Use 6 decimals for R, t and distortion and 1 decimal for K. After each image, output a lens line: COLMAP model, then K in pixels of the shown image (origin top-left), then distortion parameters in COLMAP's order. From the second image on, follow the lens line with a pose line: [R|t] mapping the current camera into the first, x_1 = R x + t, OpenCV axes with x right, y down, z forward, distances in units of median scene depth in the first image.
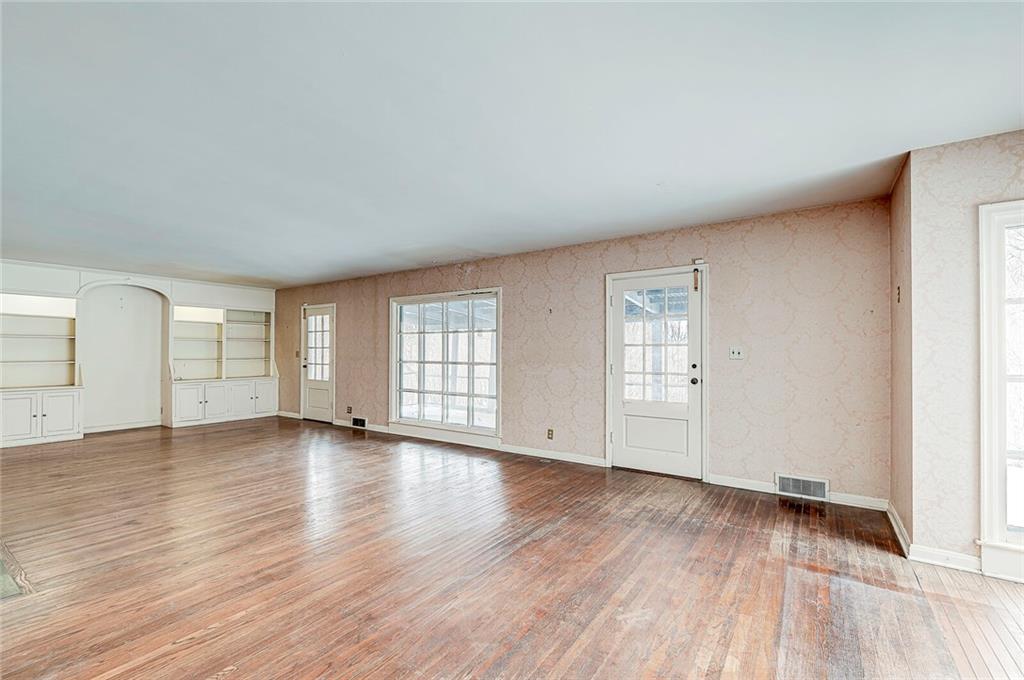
lens RADIAL K [[446.5, 0, 512.2], [0, 446.5, 349.3], [0, 0, 1]] dist [0.019032, 0.000001]
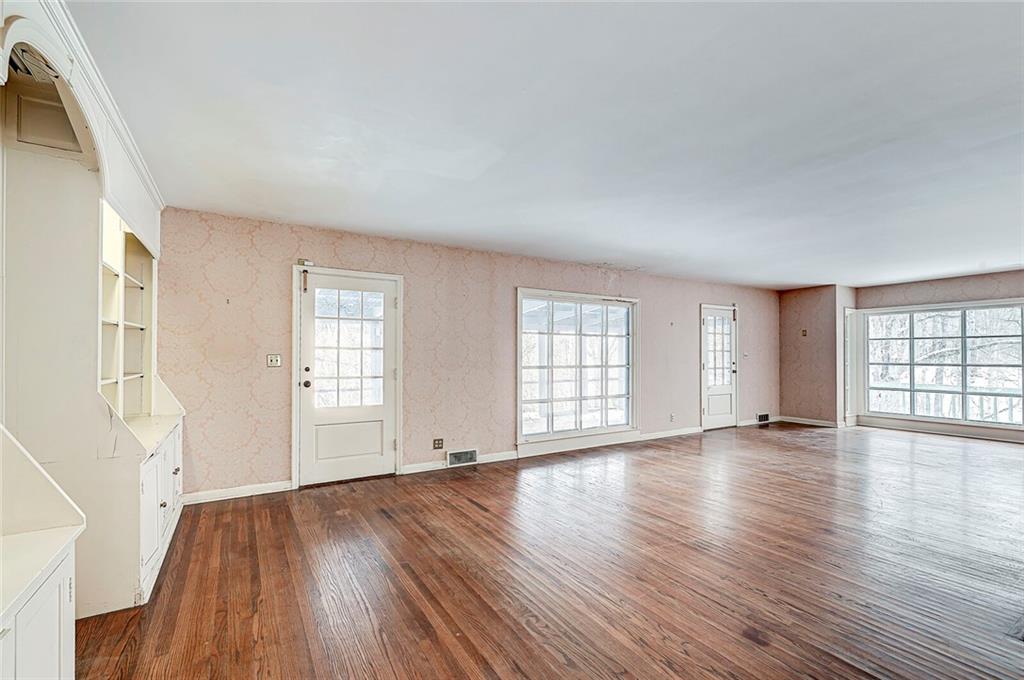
lens RADIAL K [[442.7, 0, 513.2], [0, 442.7, 352.3], [0, 0, 1]] dist [-0.000112, -0.000123]
pose [[0.404905, 0.006004, 0.914339, -1.045399], [-0.004902, 0.999978, -0.004396, 0.004115], [-0.914346, -0.002702, 0.404926, 0.726134]]
